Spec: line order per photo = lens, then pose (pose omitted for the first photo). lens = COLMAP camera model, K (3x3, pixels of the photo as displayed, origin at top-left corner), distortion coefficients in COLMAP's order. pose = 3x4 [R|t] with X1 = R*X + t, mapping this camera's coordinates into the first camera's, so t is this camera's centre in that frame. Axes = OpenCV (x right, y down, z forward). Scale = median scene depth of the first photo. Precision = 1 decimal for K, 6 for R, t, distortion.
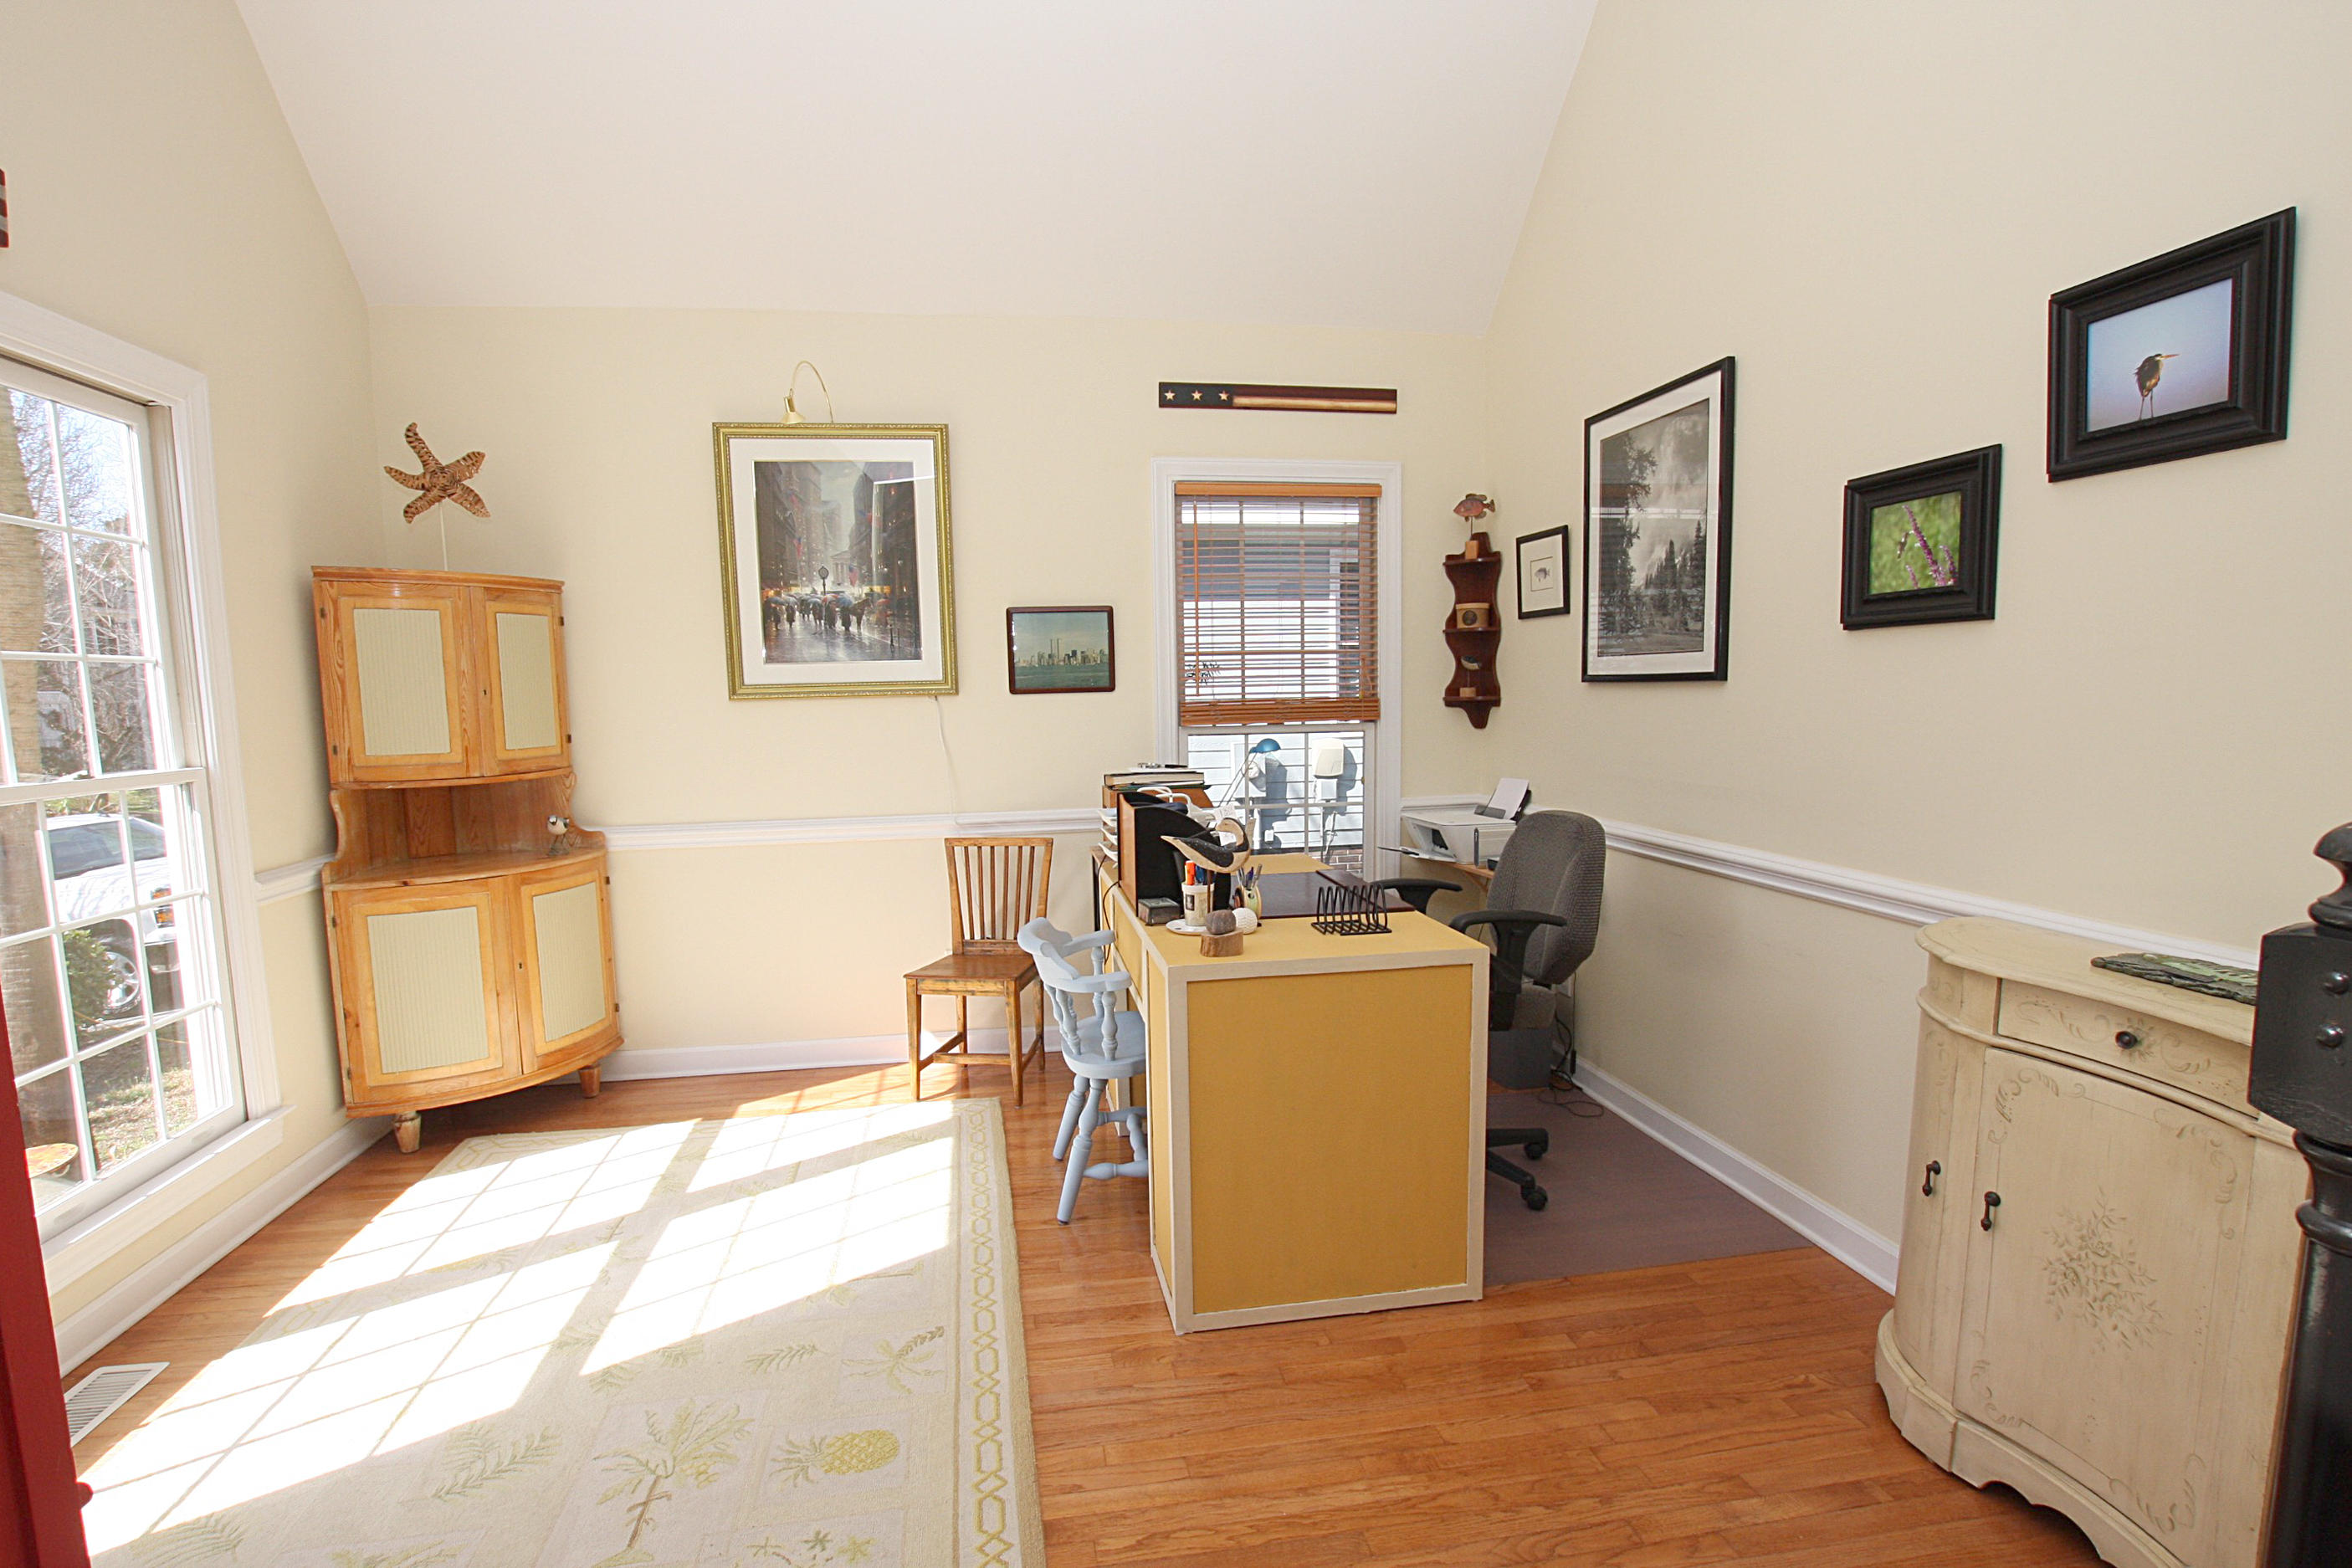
lens RADIAL K [[1104.6, 0, 1168.1], [0, 1104.6, 799.1], [0, 0, 1]] dist [-0.023132, 0.000162]
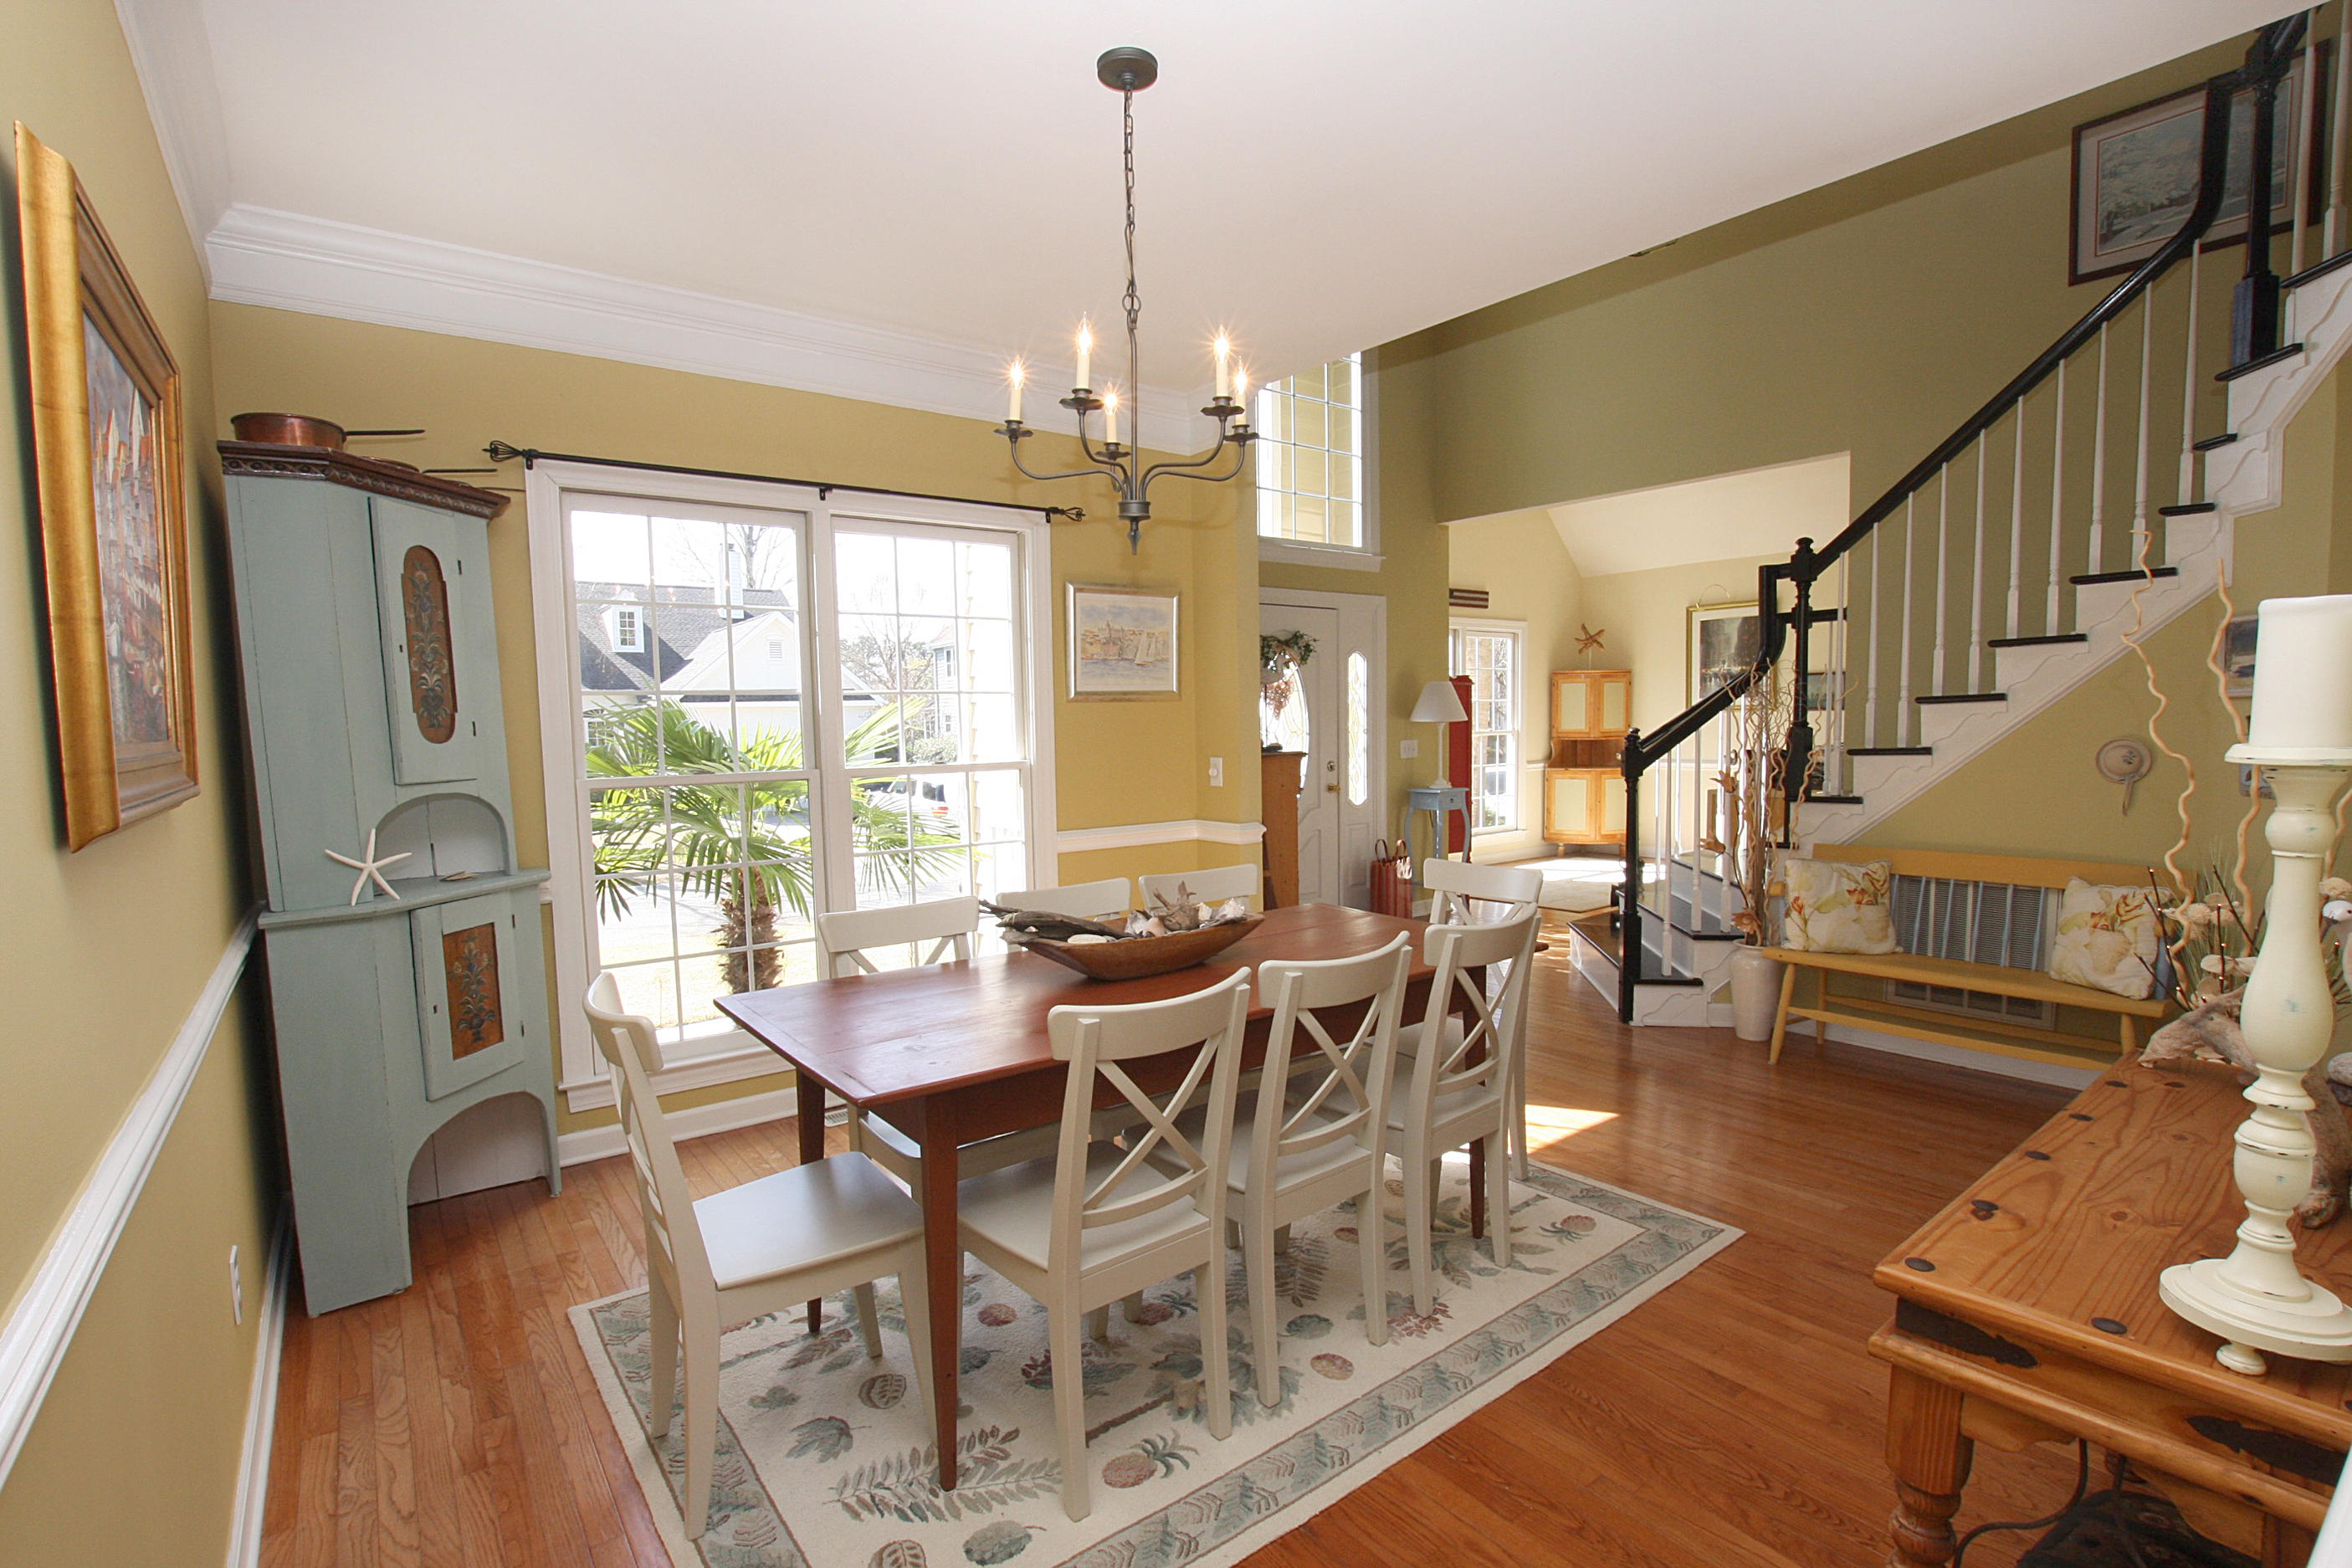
lens RADIAL K [[1104.6, 0, 1173.4], [0, 1104.6, 801.0], [0, 0, 1]] dist [-0.023132, 0.000162]
pose [[0.463942, 0.080581, -0.882193, 1.530241], [-0.083089, 0.995422, 0.047227, 0.106986], [0.881960, 0.051390, 0.468514, -1.435111]]
